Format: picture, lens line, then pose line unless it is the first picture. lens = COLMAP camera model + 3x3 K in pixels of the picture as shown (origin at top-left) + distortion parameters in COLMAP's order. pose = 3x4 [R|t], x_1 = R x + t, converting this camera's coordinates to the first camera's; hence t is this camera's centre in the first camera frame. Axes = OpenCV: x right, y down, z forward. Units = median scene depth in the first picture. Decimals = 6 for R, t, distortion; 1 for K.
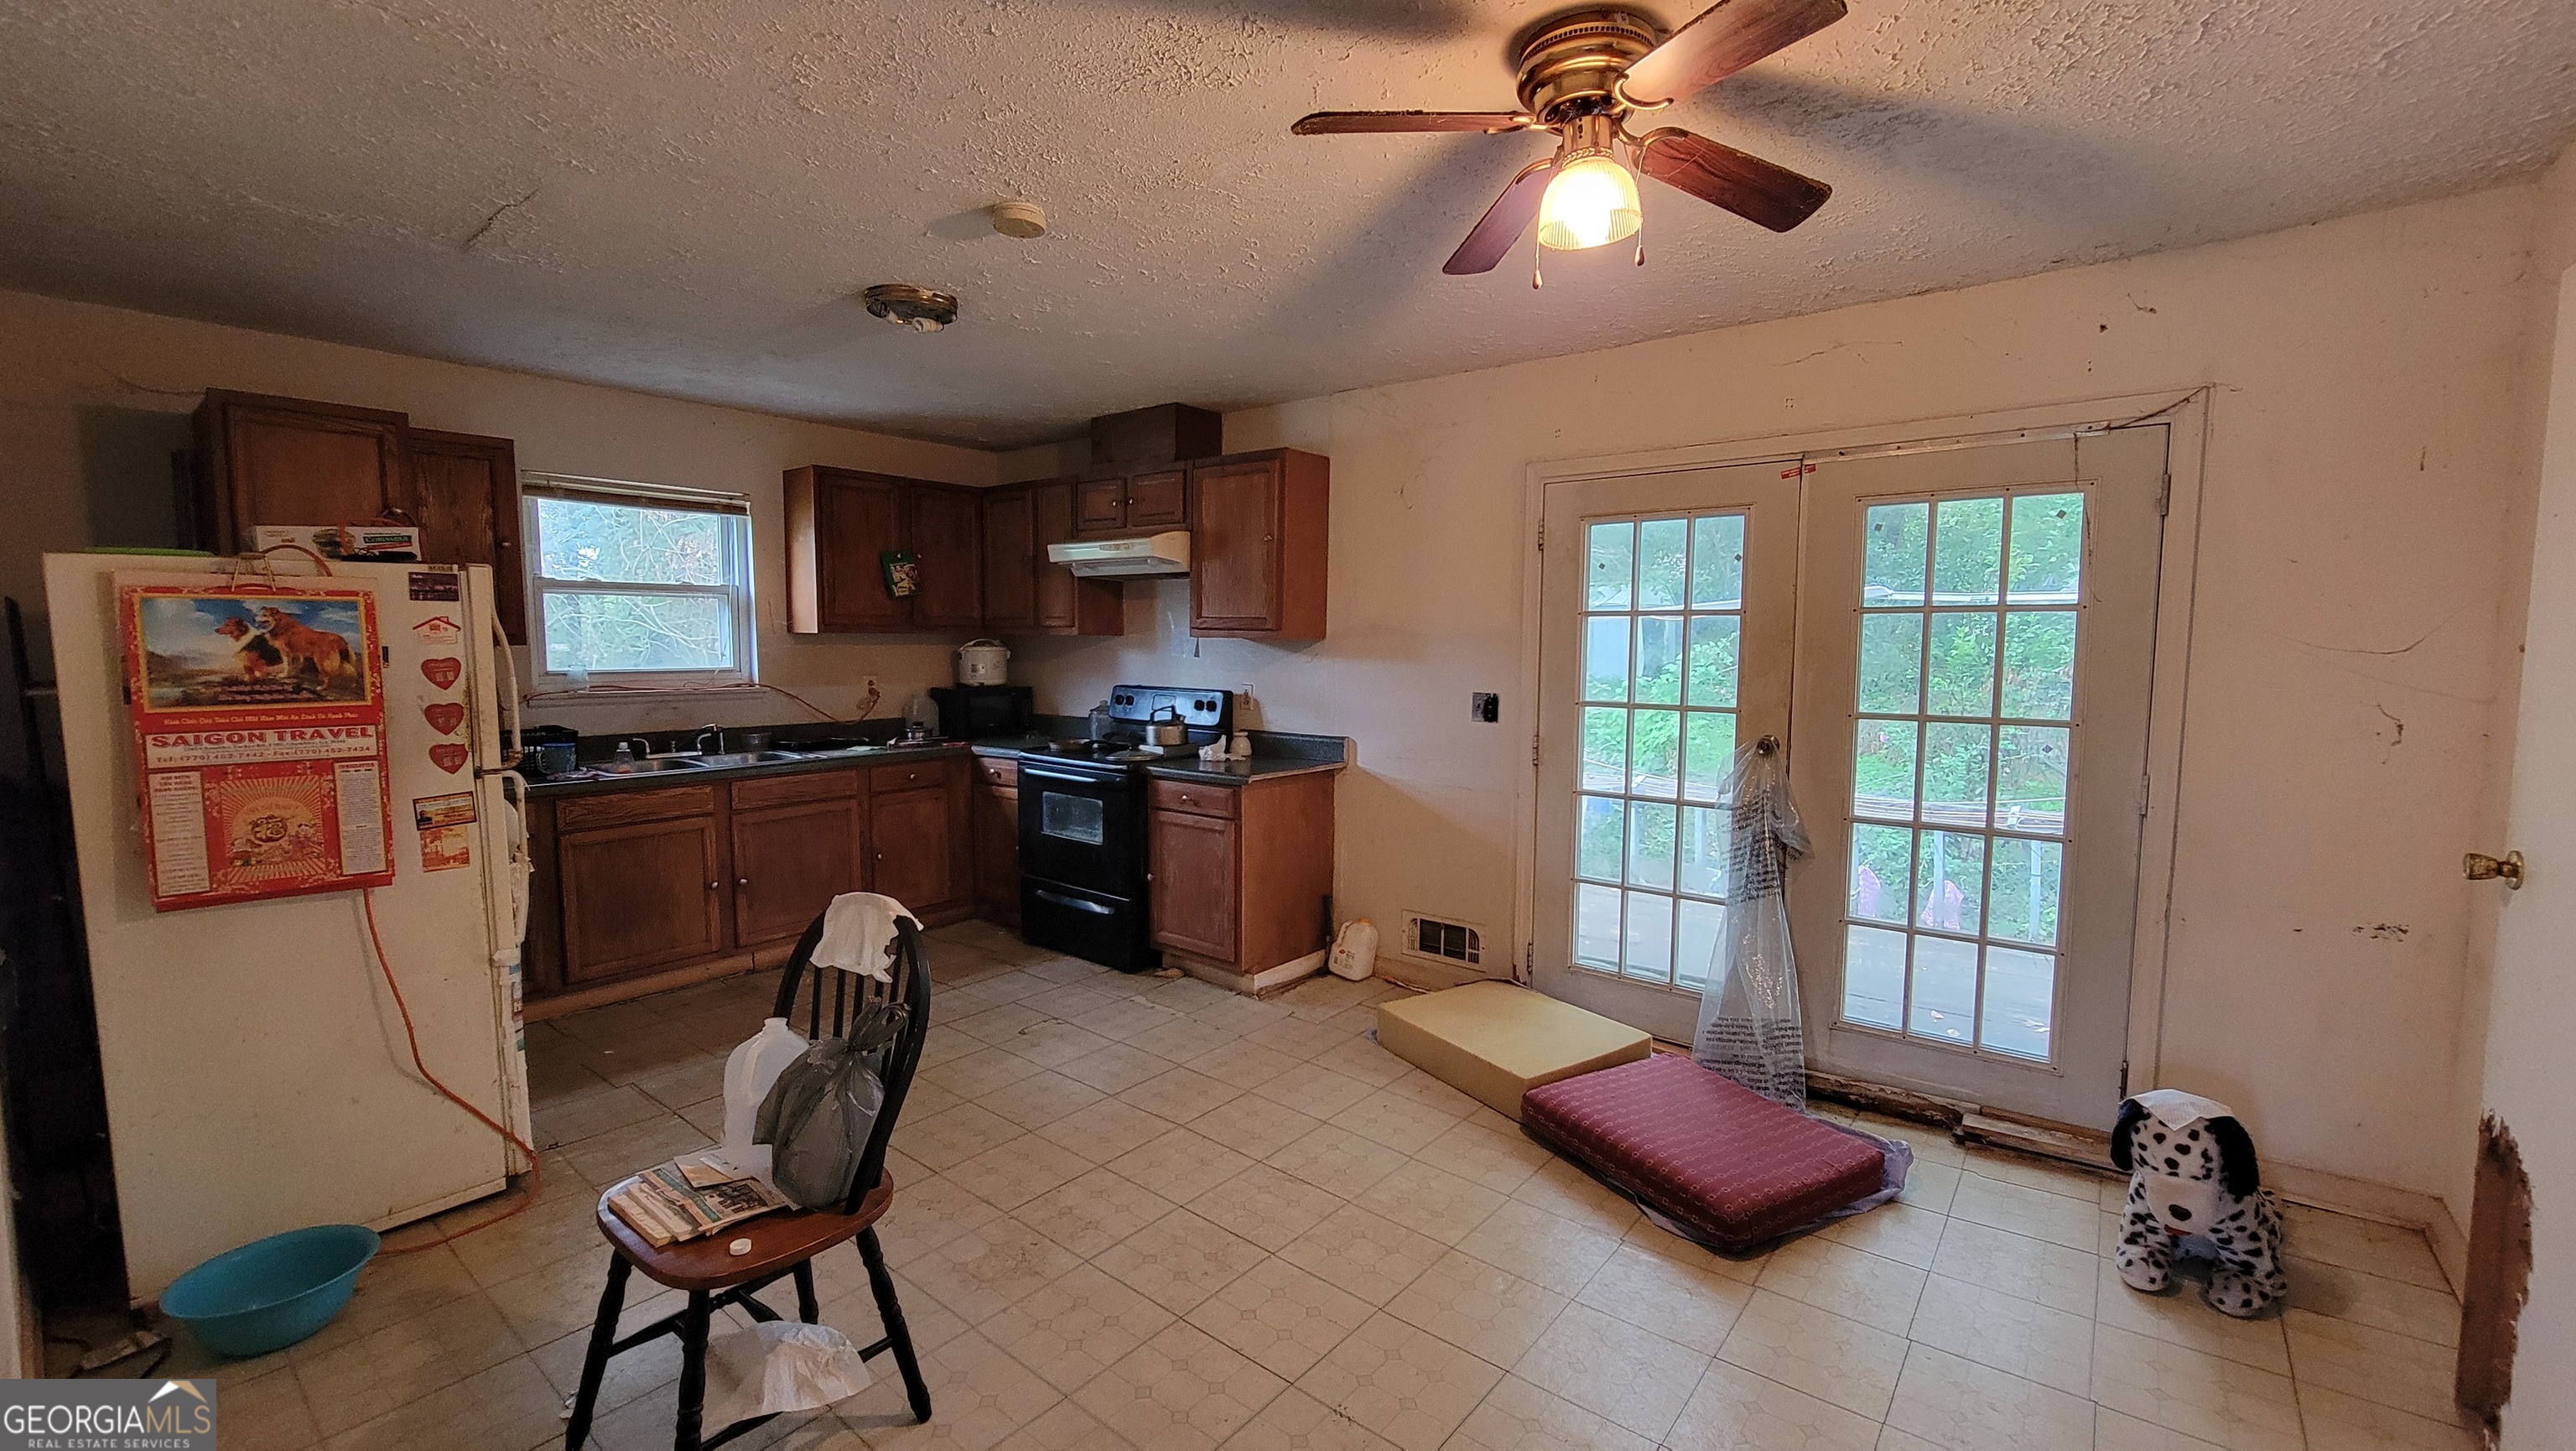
lens RADIAL K [[1041.6, 0, 1288.3], [0, 1041.6, 731.3], [0, 0, 1]] dist [-0.011511, 0.003199]
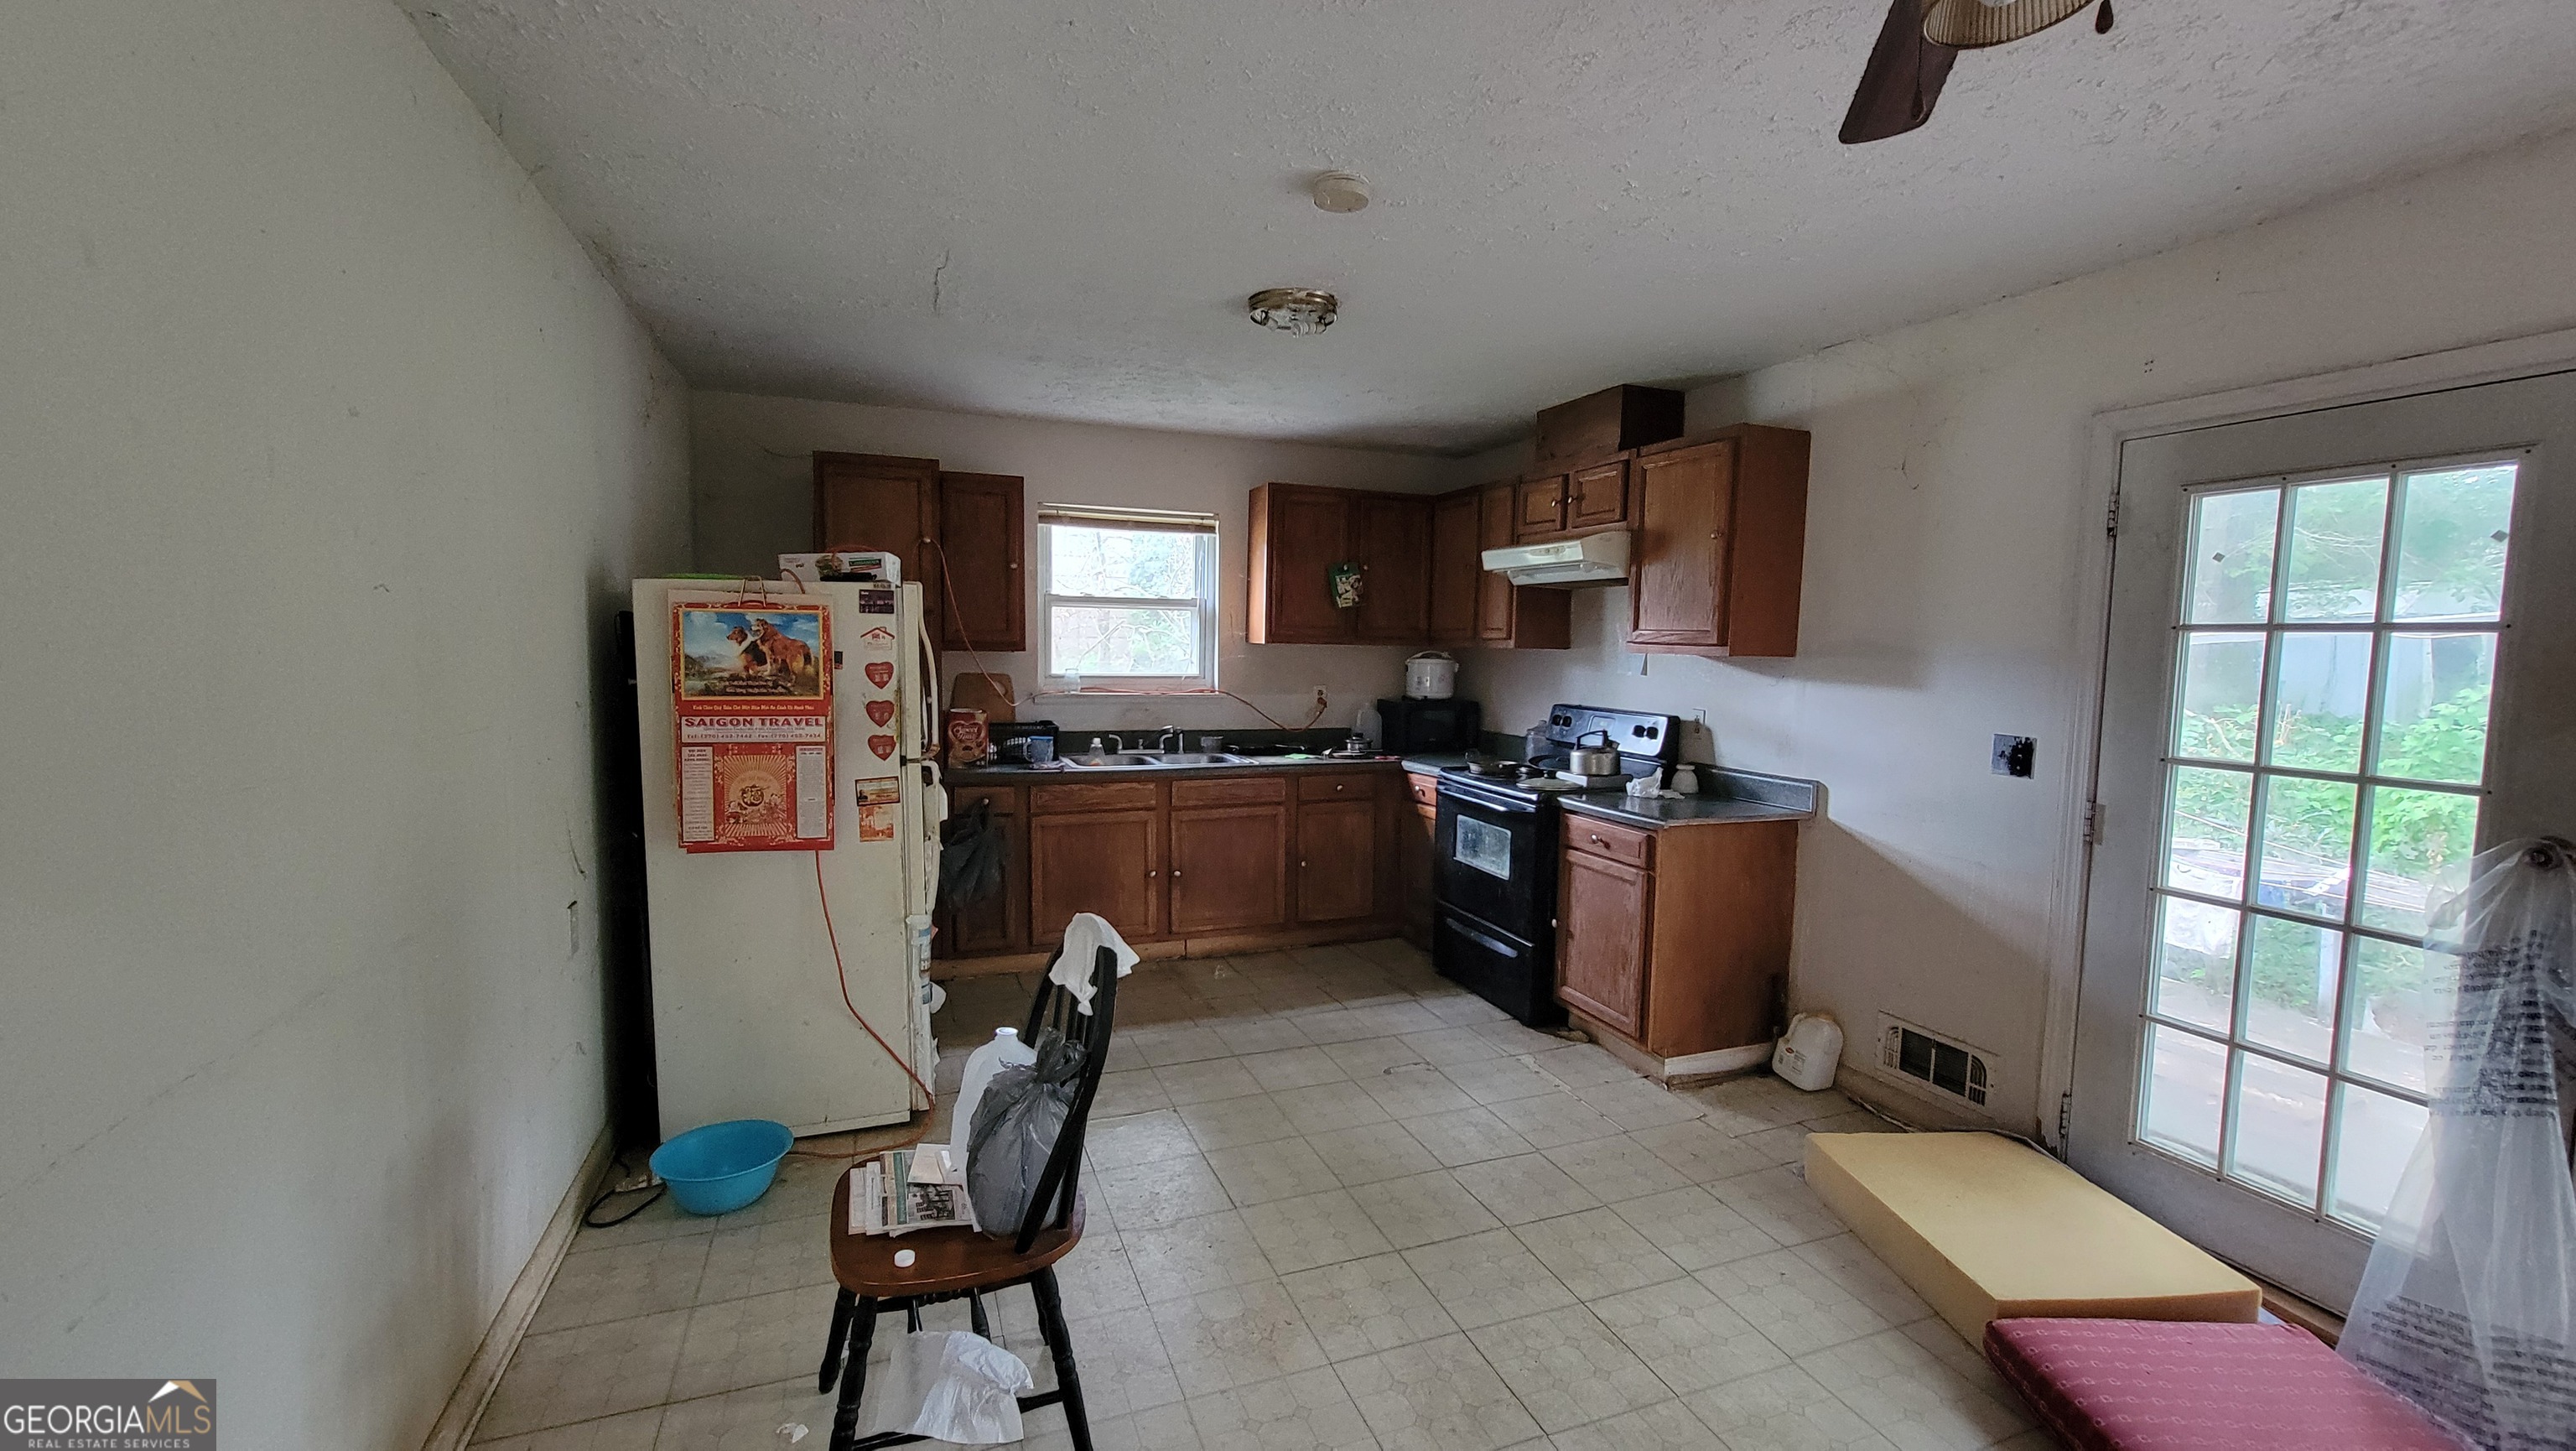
lens RADIAL K [[1041.6, 0, 1288.3], [0, 1041.6, 731.3], [0, 0, 1]] dist [-0.011511, 0.003199]
pose [[0.868122, 0.051224, -0.493700, 0.104127], [-0.056779, 0.998380, 0.003748, -0.013599], [0.493092, 0.024778, 0.869624, 0.121271]]
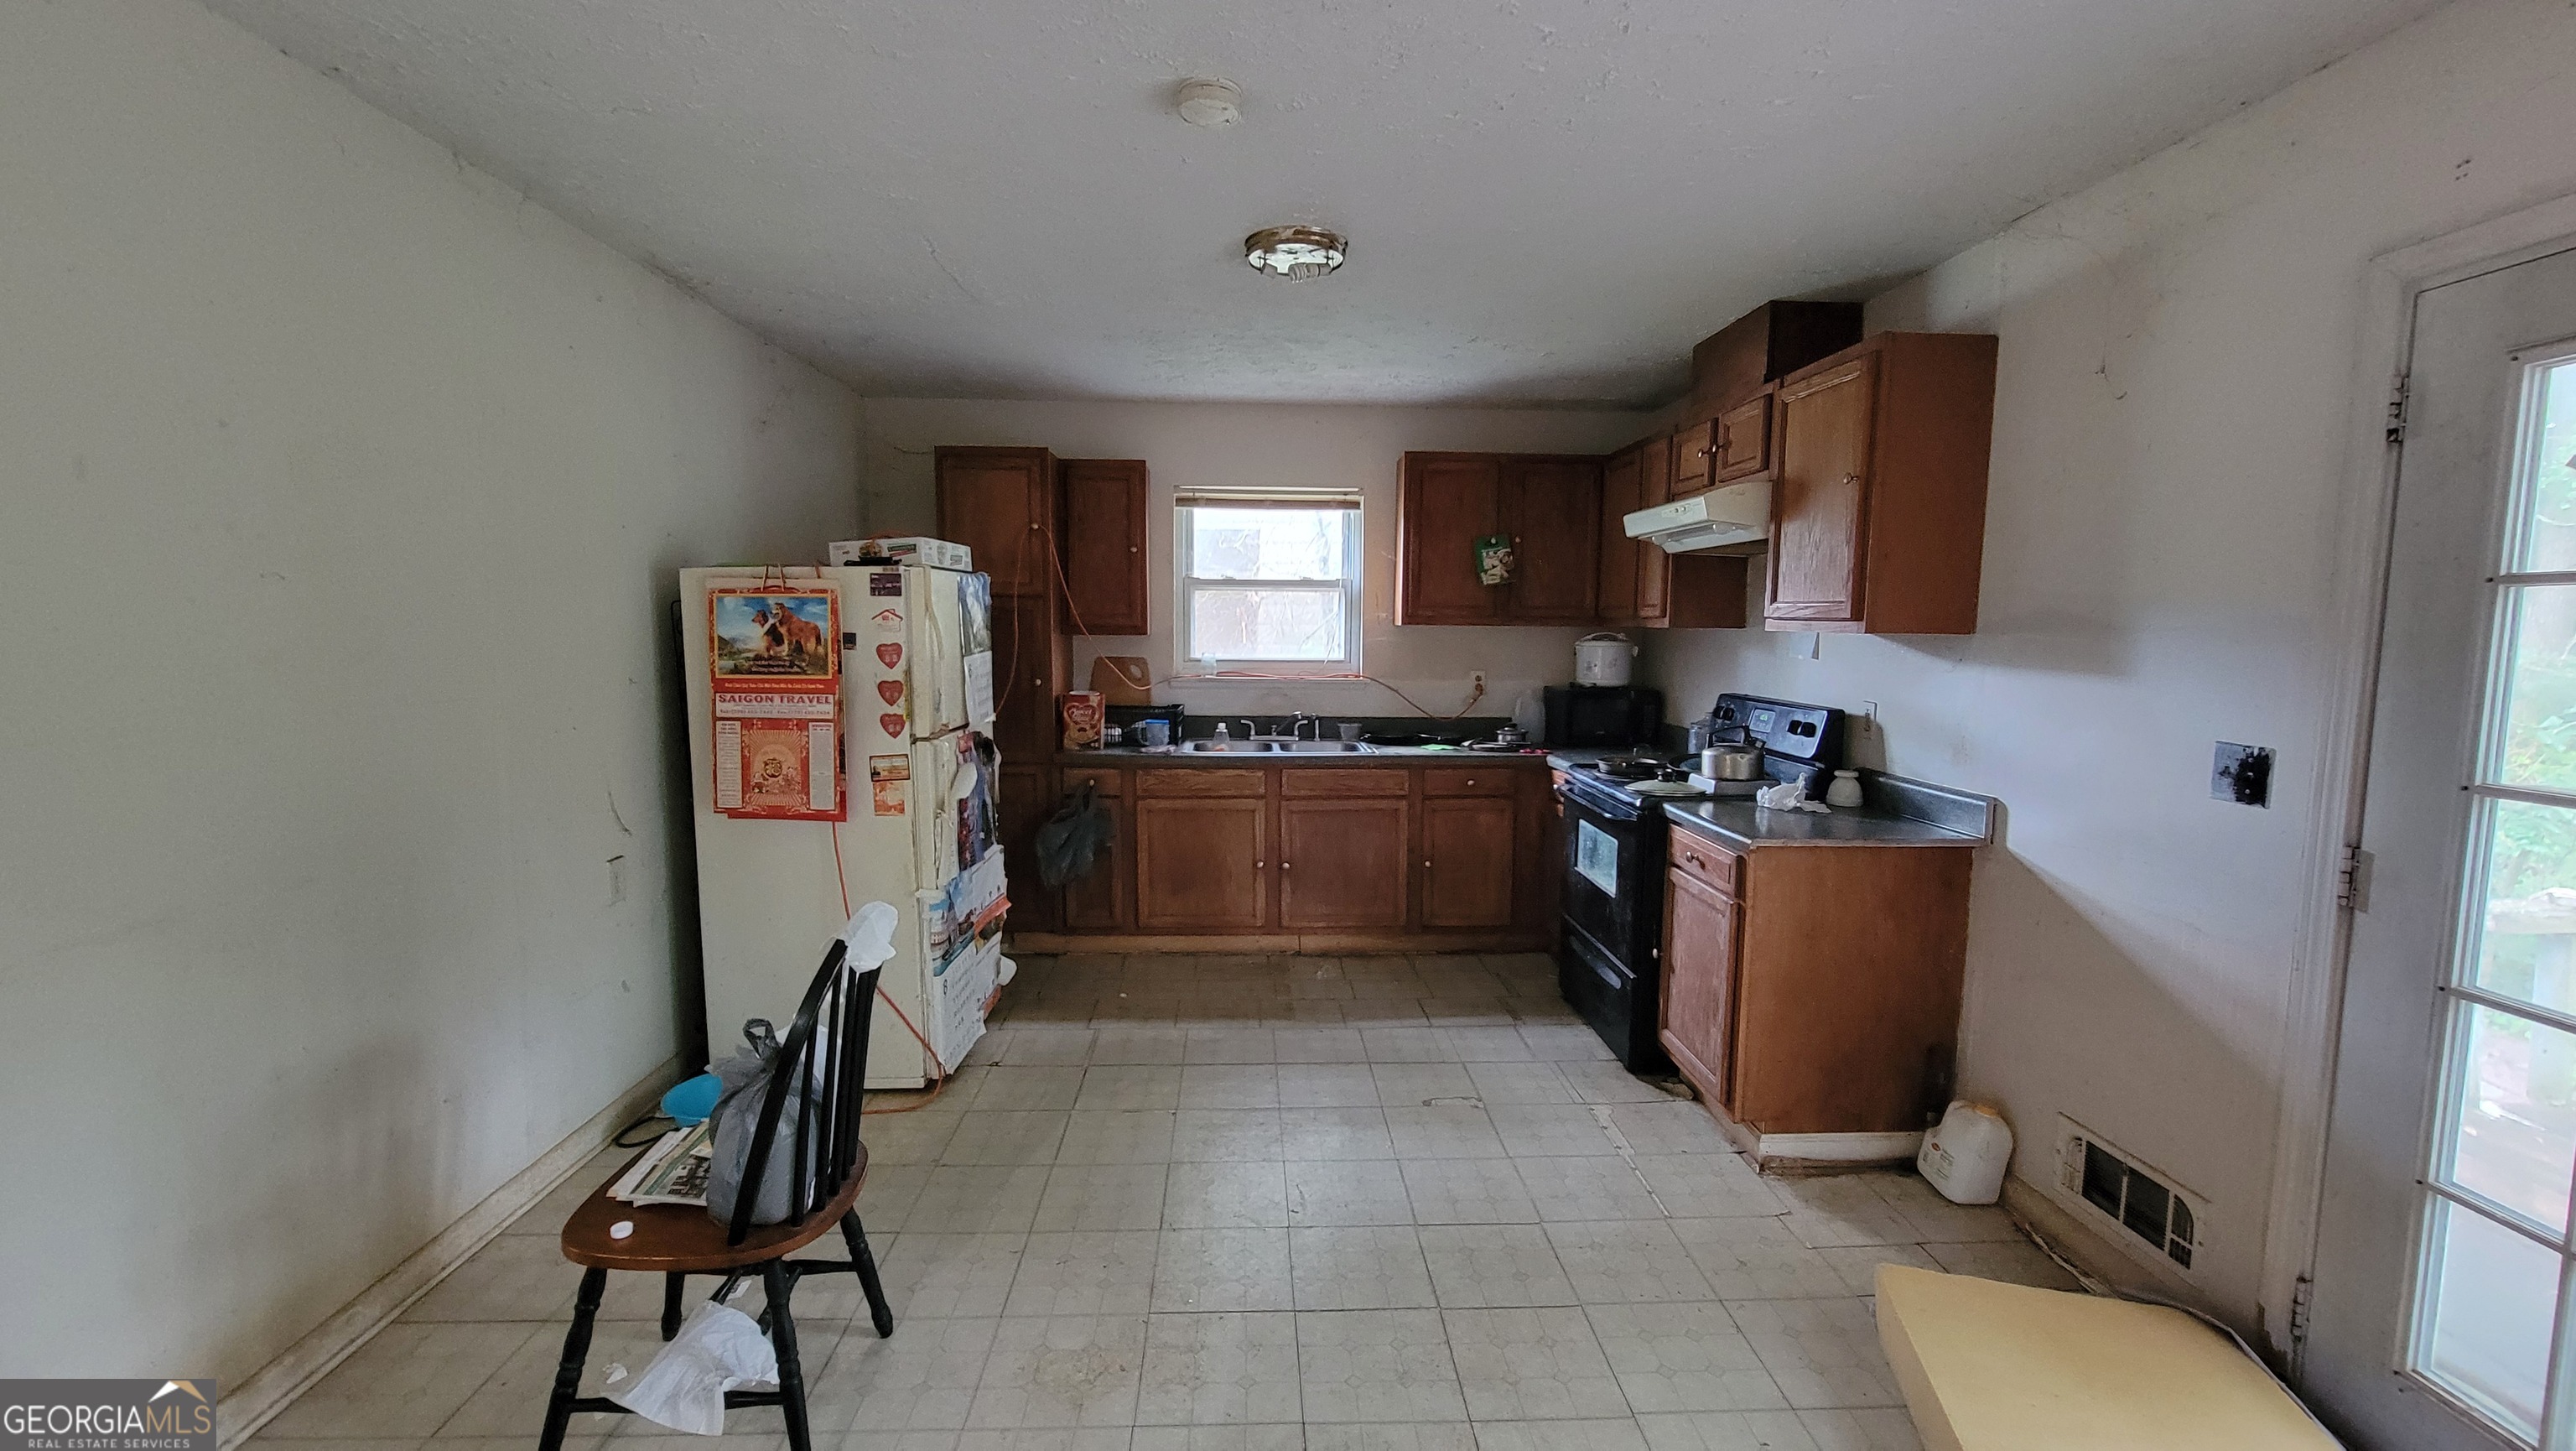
lens RADIAL K [[1041.6, 0, 1288.3], [0, 1041.6, 731.3], [0, 0, 1]] dist [-0.011511, 0.003199]
pose [[0.664595, 0.075568, -0.743372, 0.245992], [-0.072495, 0.996700, 0.036507, -0.027418], [0.743678, 0.029628, 0.667881, 0.321071]]
